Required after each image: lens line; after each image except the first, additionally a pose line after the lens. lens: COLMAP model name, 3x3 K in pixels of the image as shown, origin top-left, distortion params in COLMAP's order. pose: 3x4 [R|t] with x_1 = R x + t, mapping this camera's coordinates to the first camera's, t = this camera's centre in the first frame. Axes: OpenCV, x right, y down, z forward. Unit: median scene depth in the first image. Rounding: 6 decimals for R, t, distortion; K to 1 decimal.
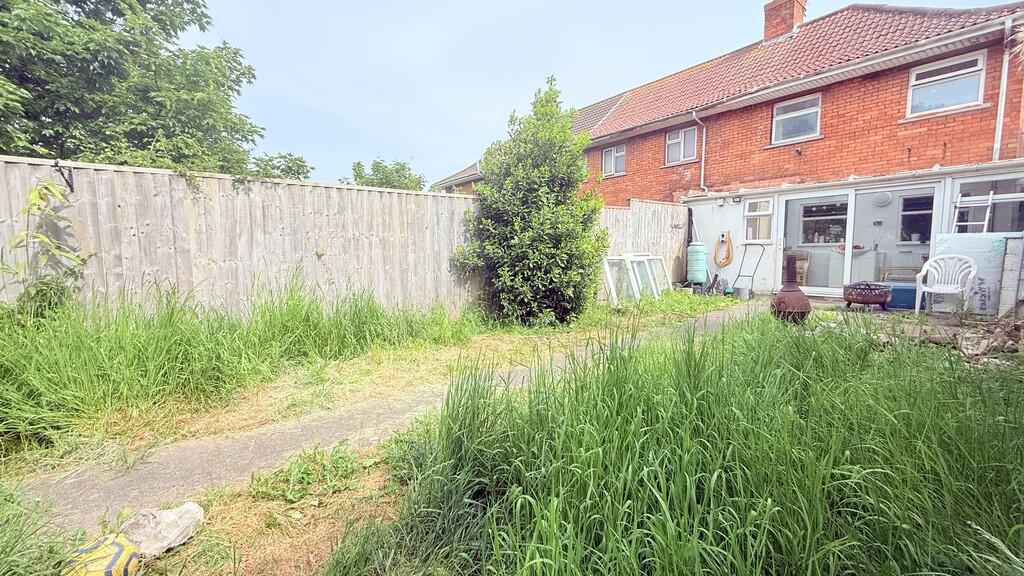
lens RADIAL K [[407.9, 0, 509.6], [0, 407.9, 286.8], [0, 0, 1]] dist [0.001941, -0.000580]
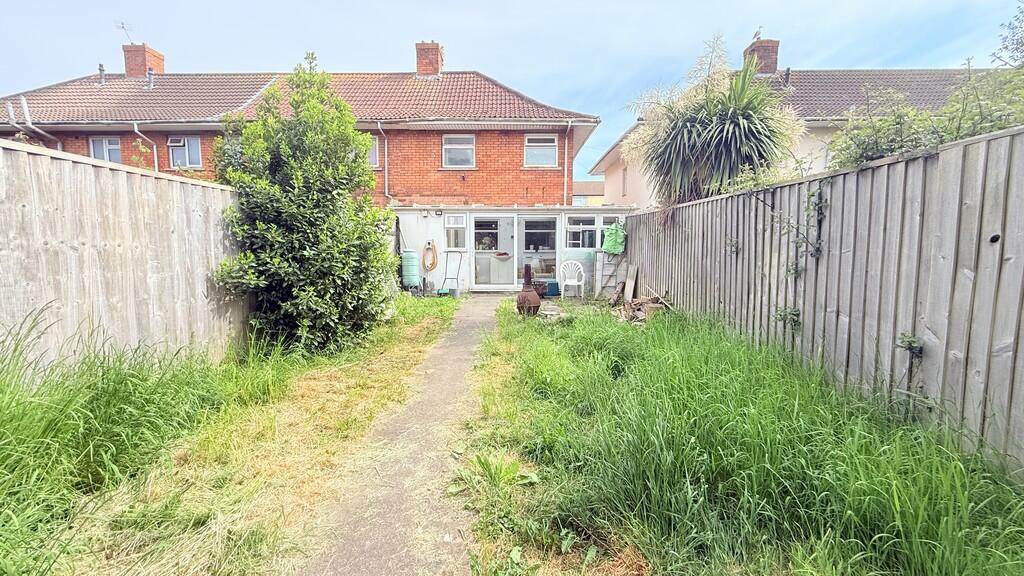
lens RADIAL K [[407.9, 0, 510.0], [0, 407.9, 288.7], [0, 0, 1]] dist [0.001941, -0.000580]
pose [[0.621187, -0.067829, 0.780721, -0.273632], [0.061074, 0.997407, 0.038061, -0.034827], [-0.781279, 0.024039, 0.623719, 0.141520]]
